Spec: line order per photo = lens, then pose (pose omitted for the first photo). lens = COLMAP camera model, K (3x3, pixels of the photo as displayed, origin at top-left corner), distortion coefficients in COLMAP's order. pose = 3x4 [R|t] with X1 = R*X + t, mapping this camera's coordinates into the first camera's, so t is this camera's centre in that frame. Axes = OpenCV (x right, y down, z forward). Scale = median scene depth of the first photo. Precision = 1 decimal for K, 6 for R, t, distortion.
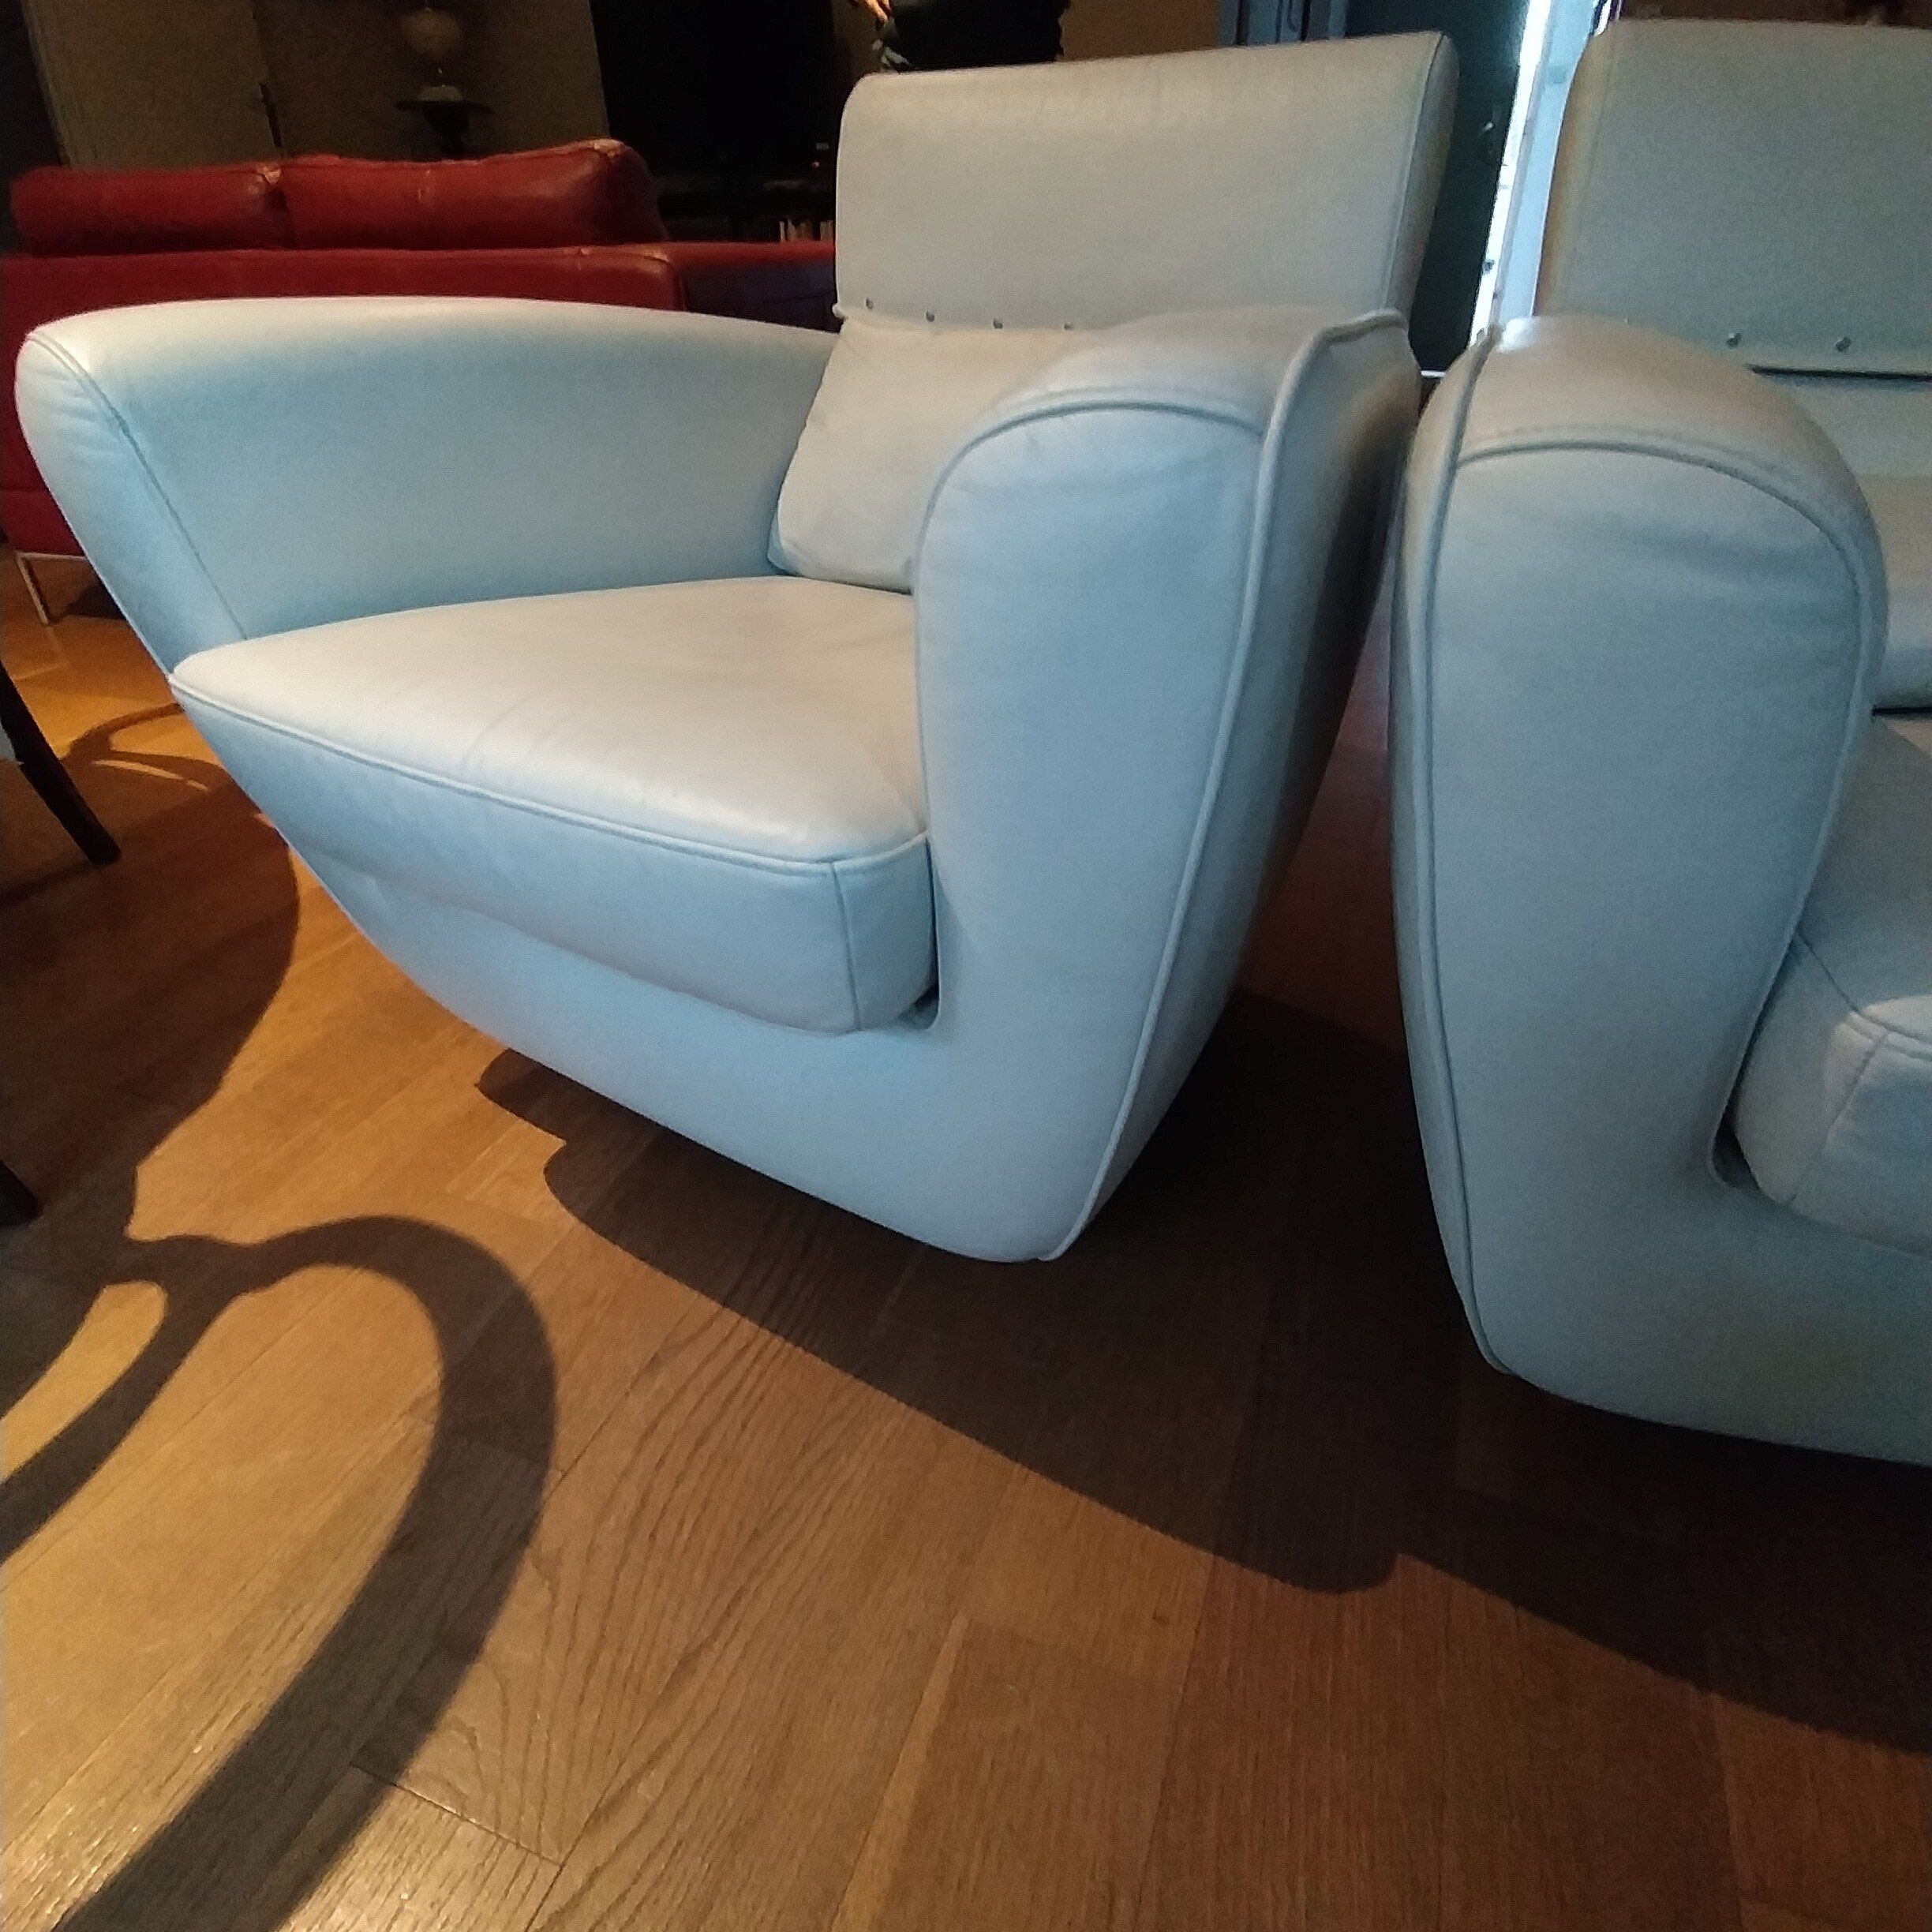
lens RADIAL K [[1168.1, 0, 996.9], [0, 1168.1, 965.5], [0, 0, 1]] dist [-0.002530, 0.001642]
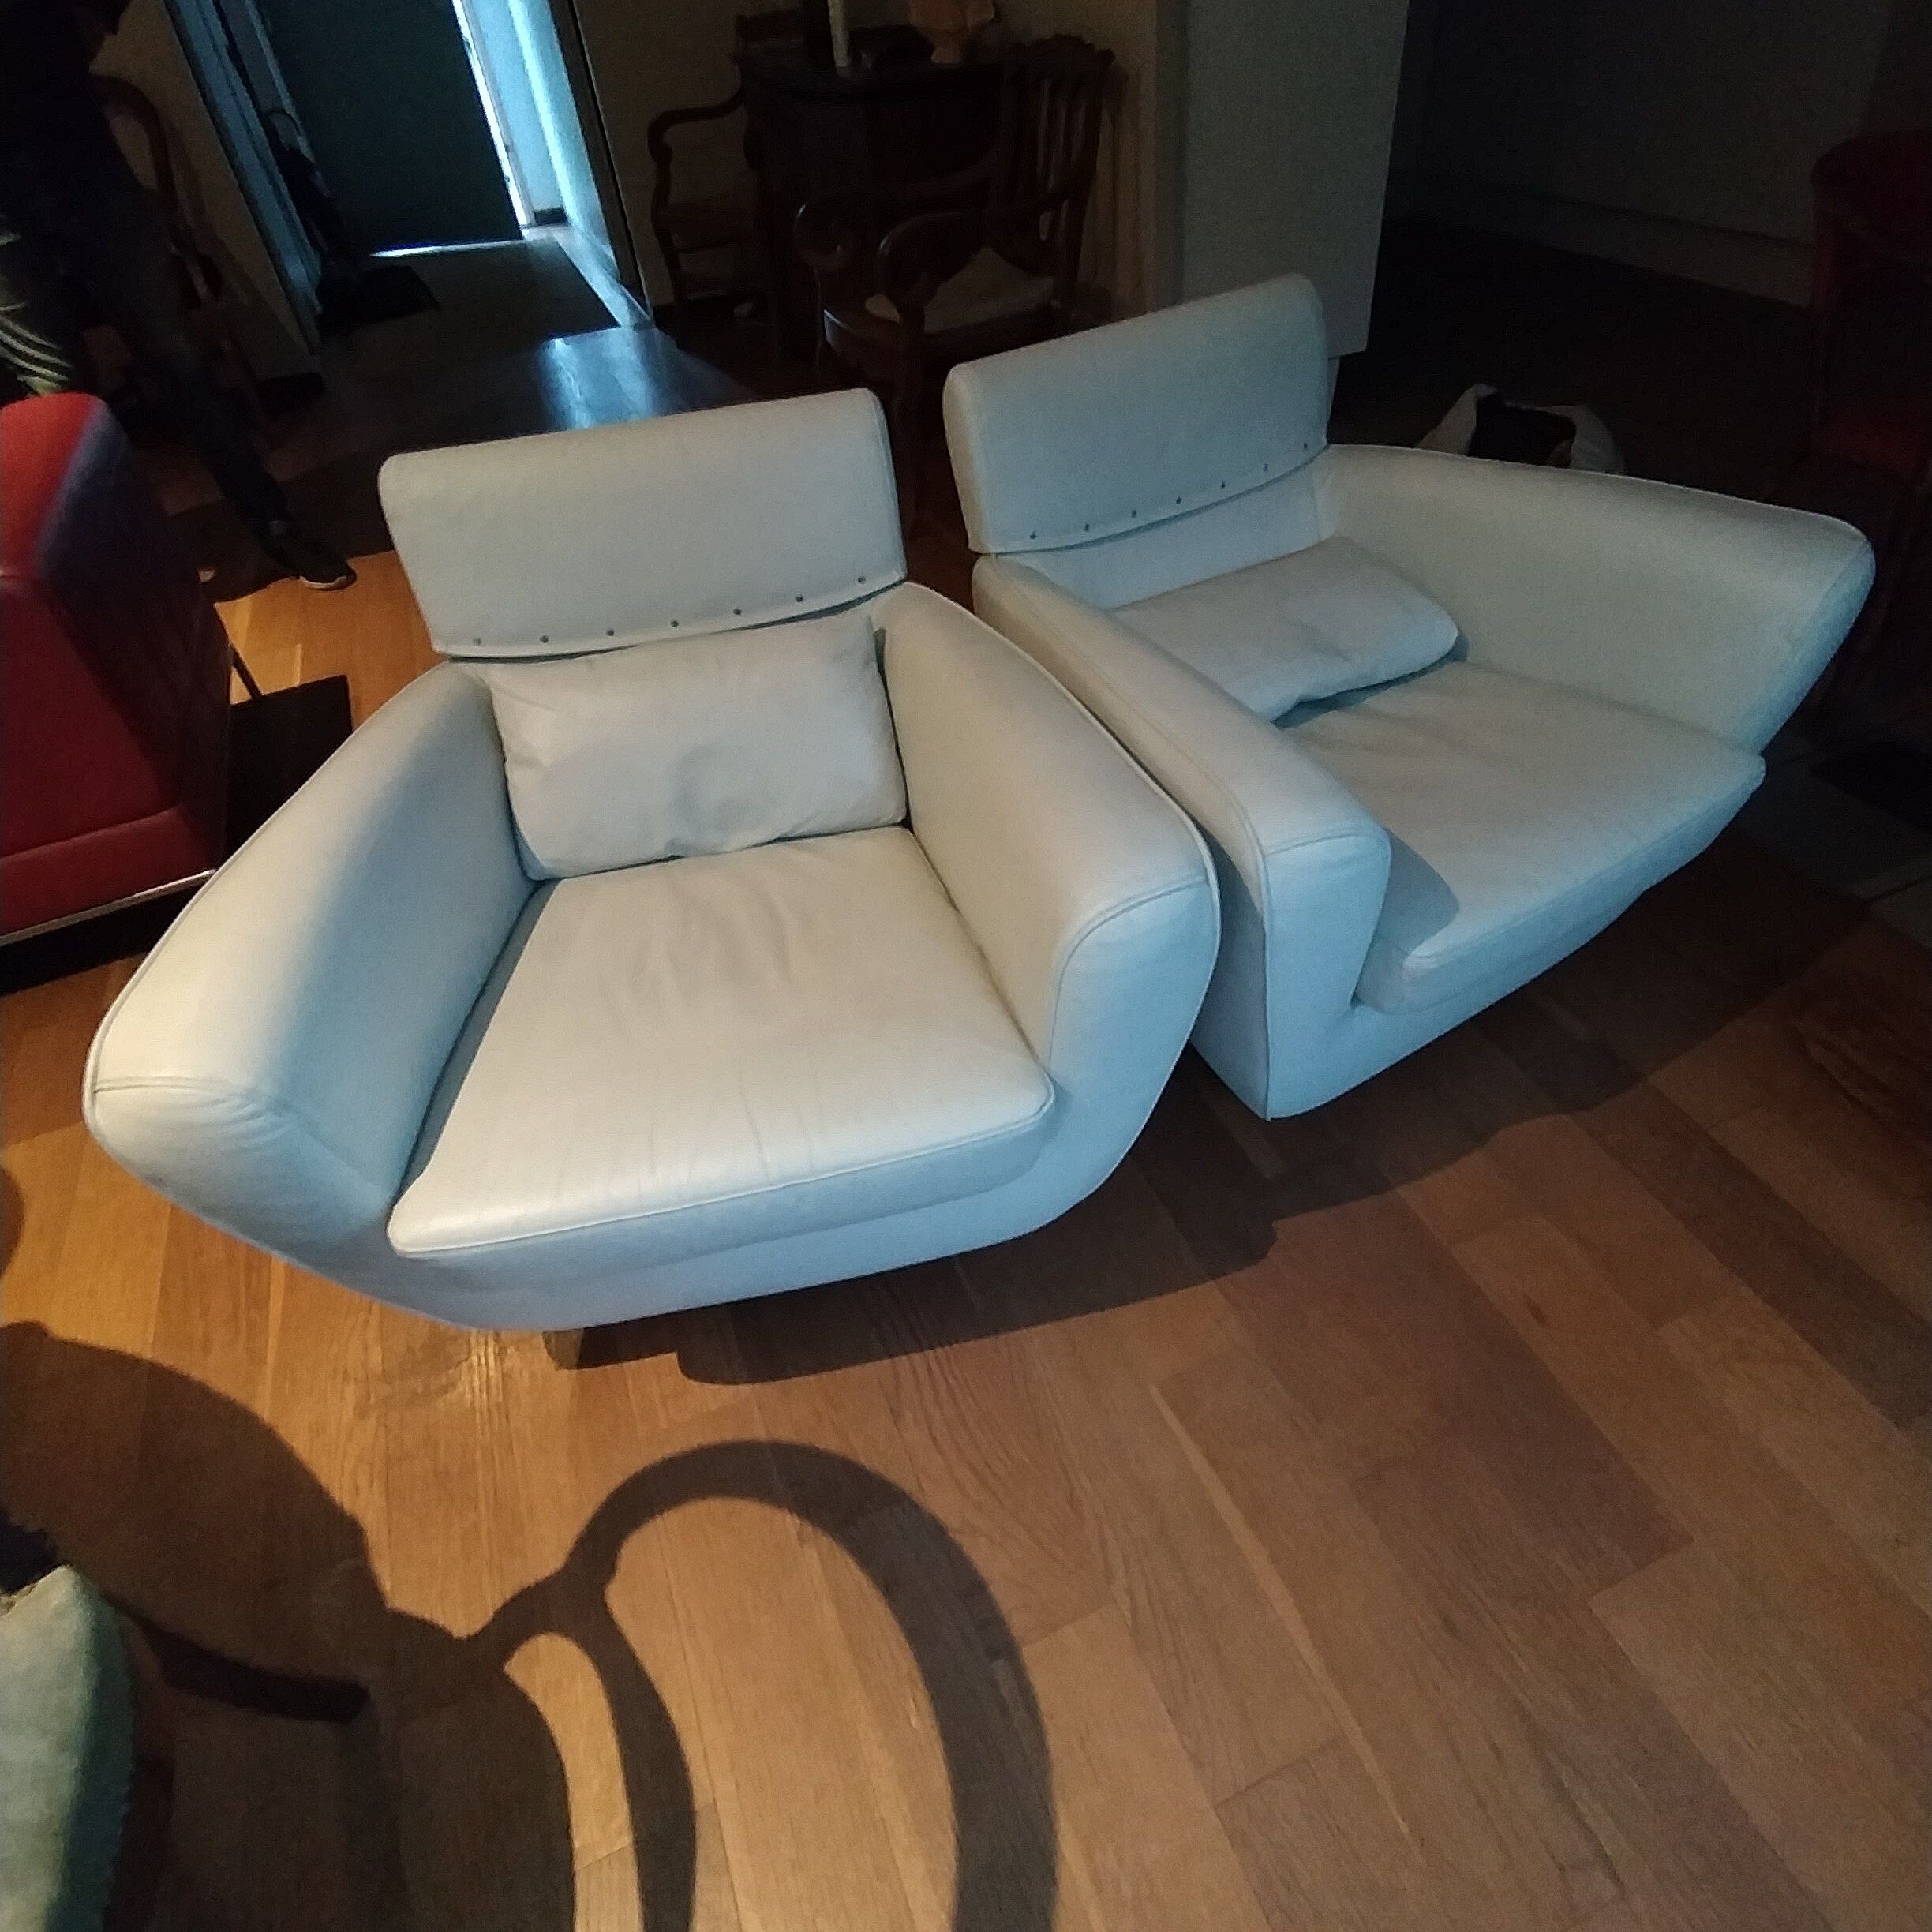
lens RADIAL K [[1168.1, 0, 996.9], [0, 1168.1, 965.5], [0, 0, 1]] dist [-0.002530, 0.001642]
pose [[0.731346, -0.497645, 0.466351, -0.648585], [0.417881, 0.867377, 0.270247, -0.563339], [-0.538989, -0.002764, 0.842308, -0.401054]]
